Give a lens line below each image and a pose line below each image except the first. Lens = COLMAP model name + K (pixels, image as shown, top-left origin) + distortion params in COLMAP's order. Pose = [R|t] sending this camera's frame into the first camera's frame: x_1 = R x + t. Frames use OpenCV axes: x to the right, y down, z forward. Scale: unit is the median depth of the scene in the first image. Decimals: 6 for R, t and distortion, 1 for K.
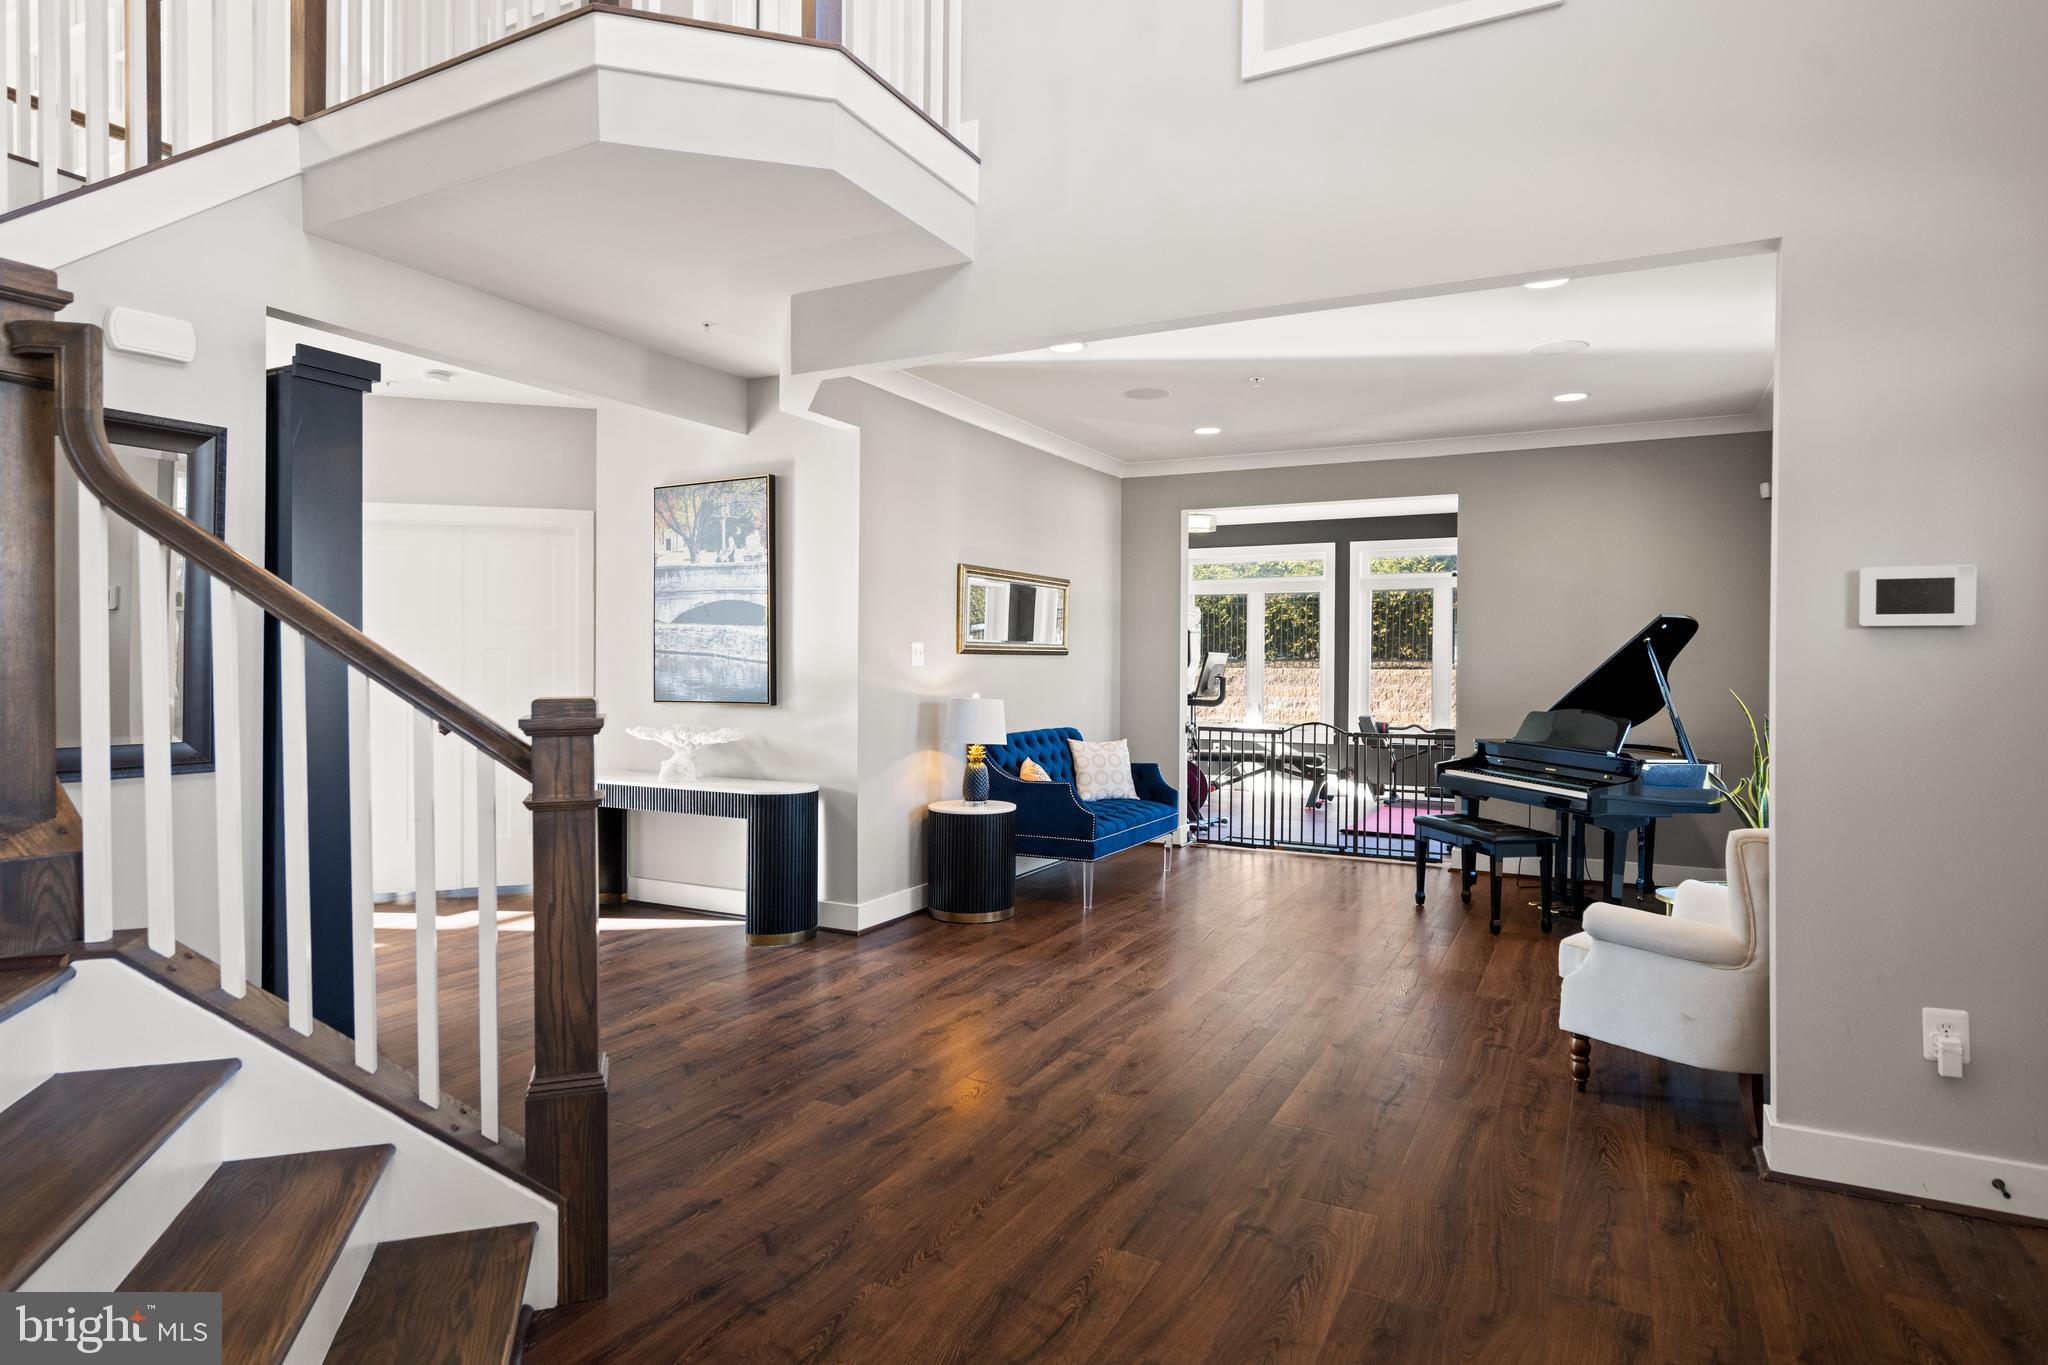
lens RADIAL K [[1119.8, 0, 1028.6], [0, 1119.8, 670.1], [0, 0, 1]] dist [-0.001001, 0.000269]
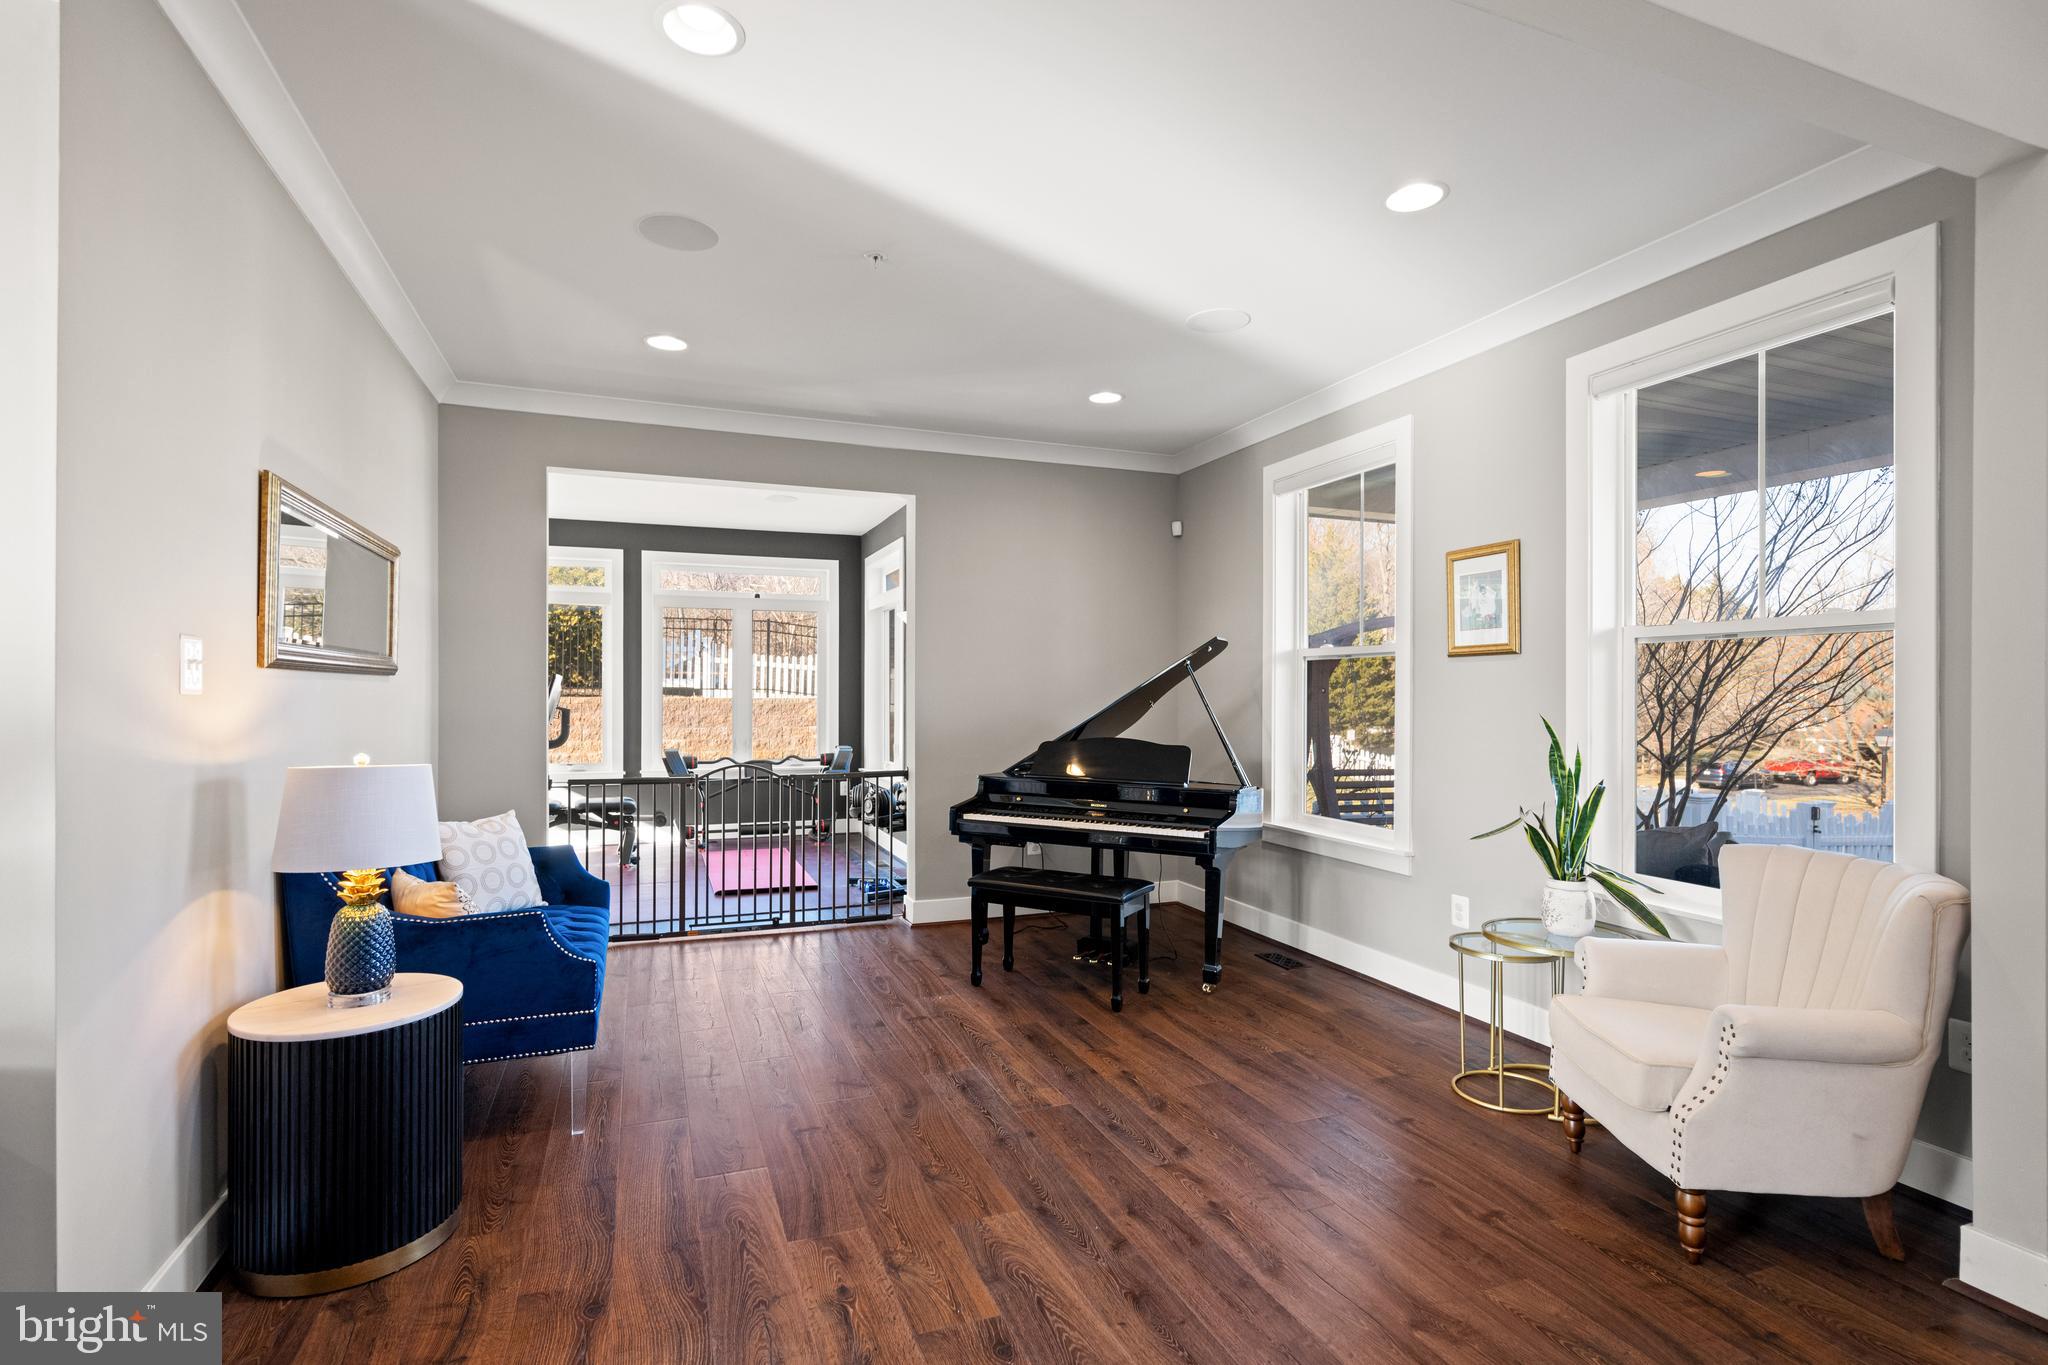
lens RADIAL K [[972.3, 0, 1015.3], [0, 972.3, 695.9], [0, 0, 1]] dist [-0.003460, -0.000022]
pose [[0.661838, -0.005885, 0.749623, -0.164044], [0.007100, 0.999974, 0.001582, -0.001510], [-0.749613, 0.004275, 0.661863, 0.531144]]
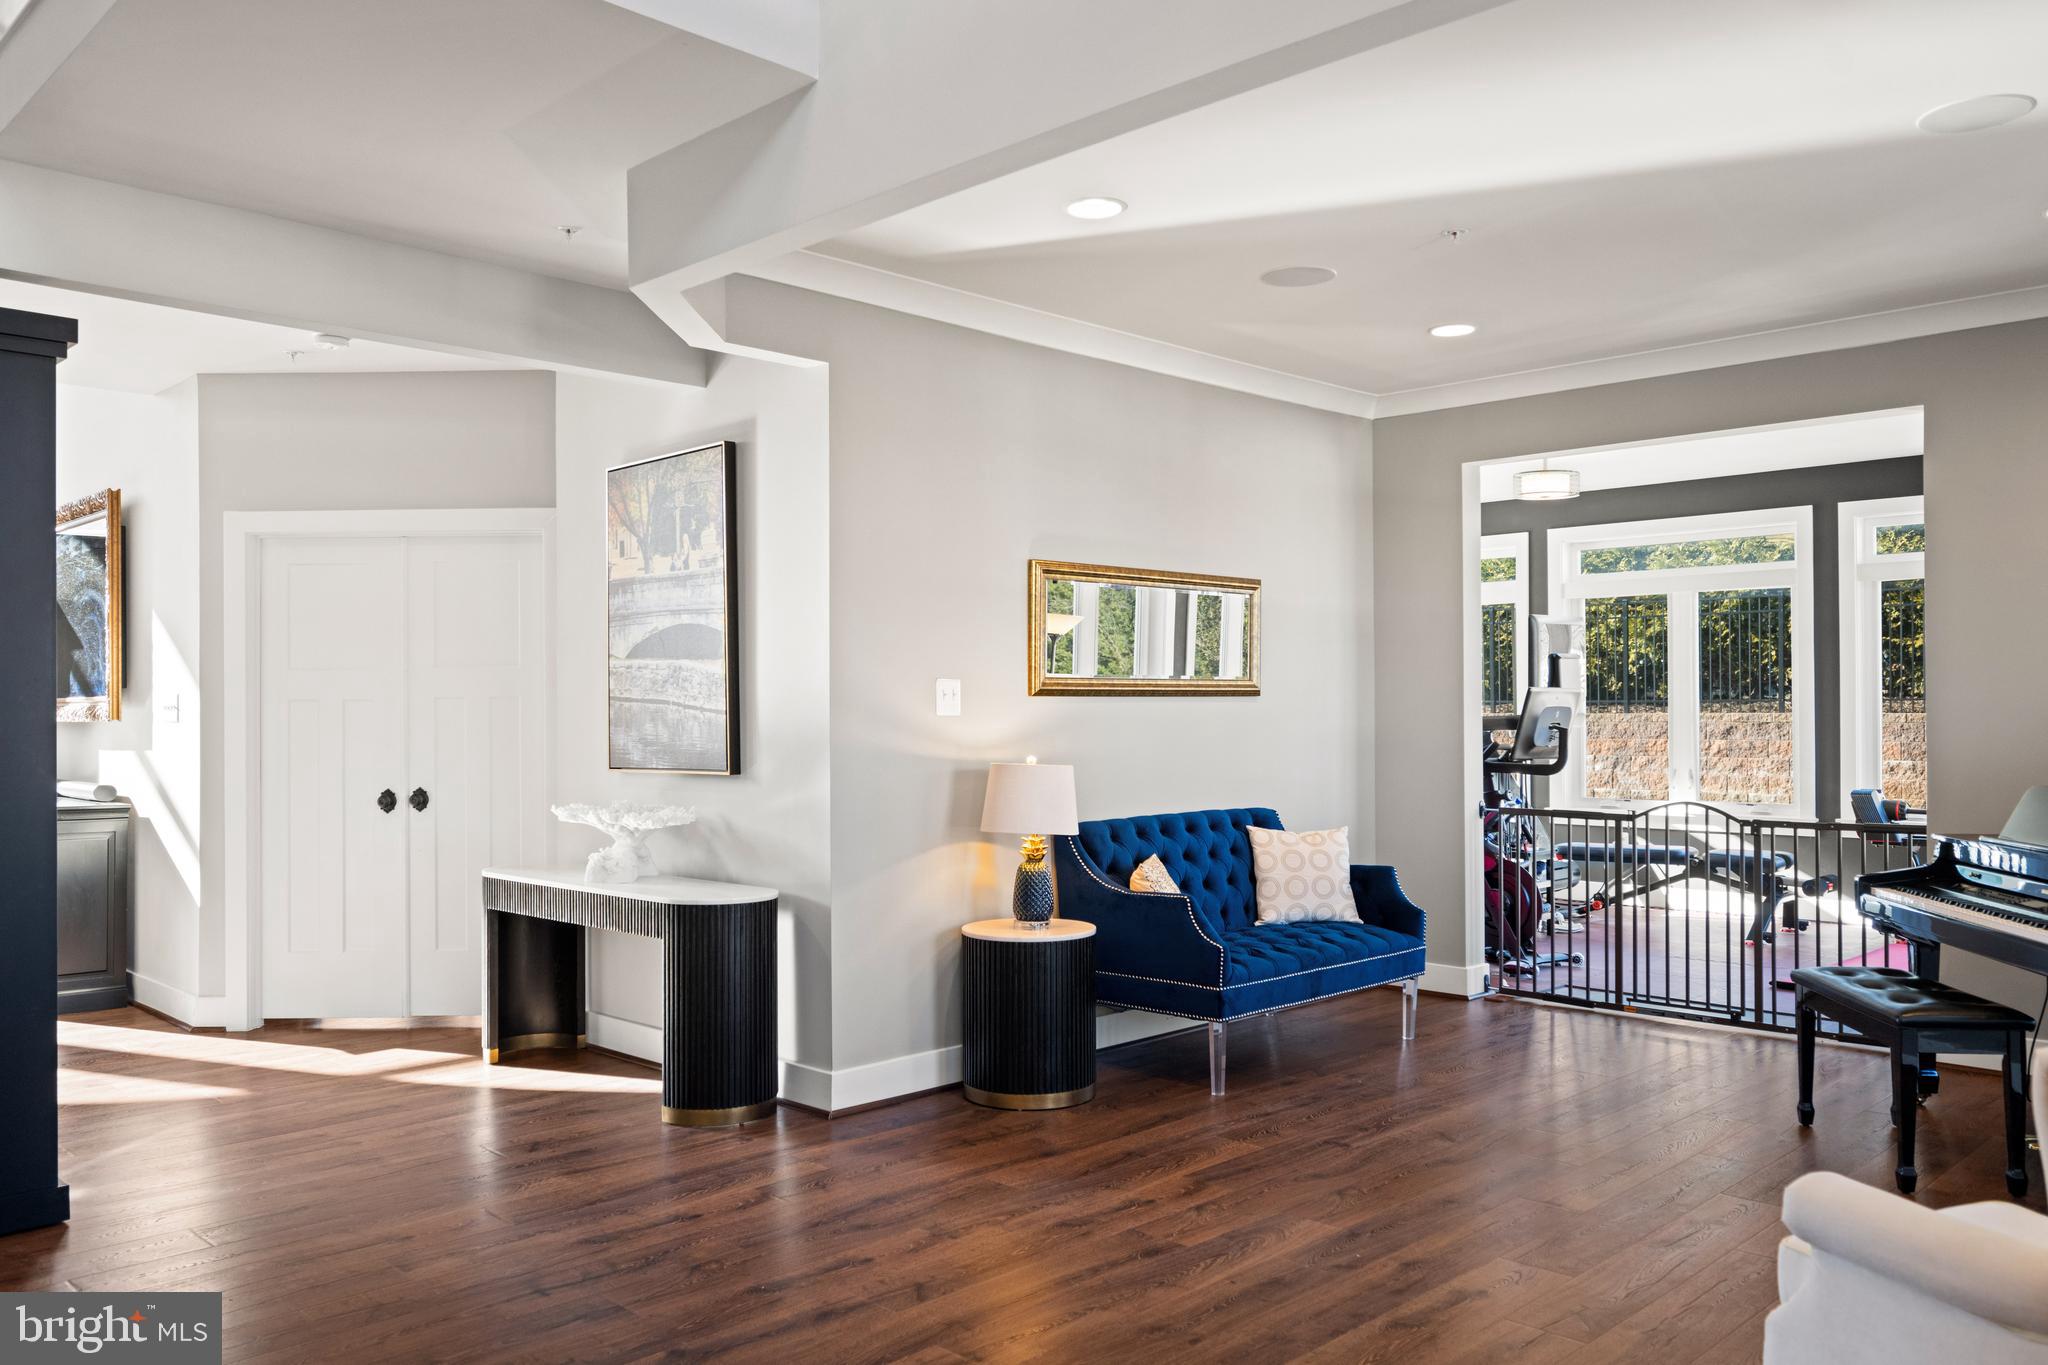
lens RADIAL K [[1552.5, 0, 1024.9], [0, 1552.5, 695.2], [0, 0, 1]] dist [-0.005715, 0.001192]
pose [[0.954501, -0.014386, -0.297860, 0.216532], [0.009223, 0.999782, -0.018733, 0.002229], [0.298064, 0.015133, 0.954426, 0.130760]]
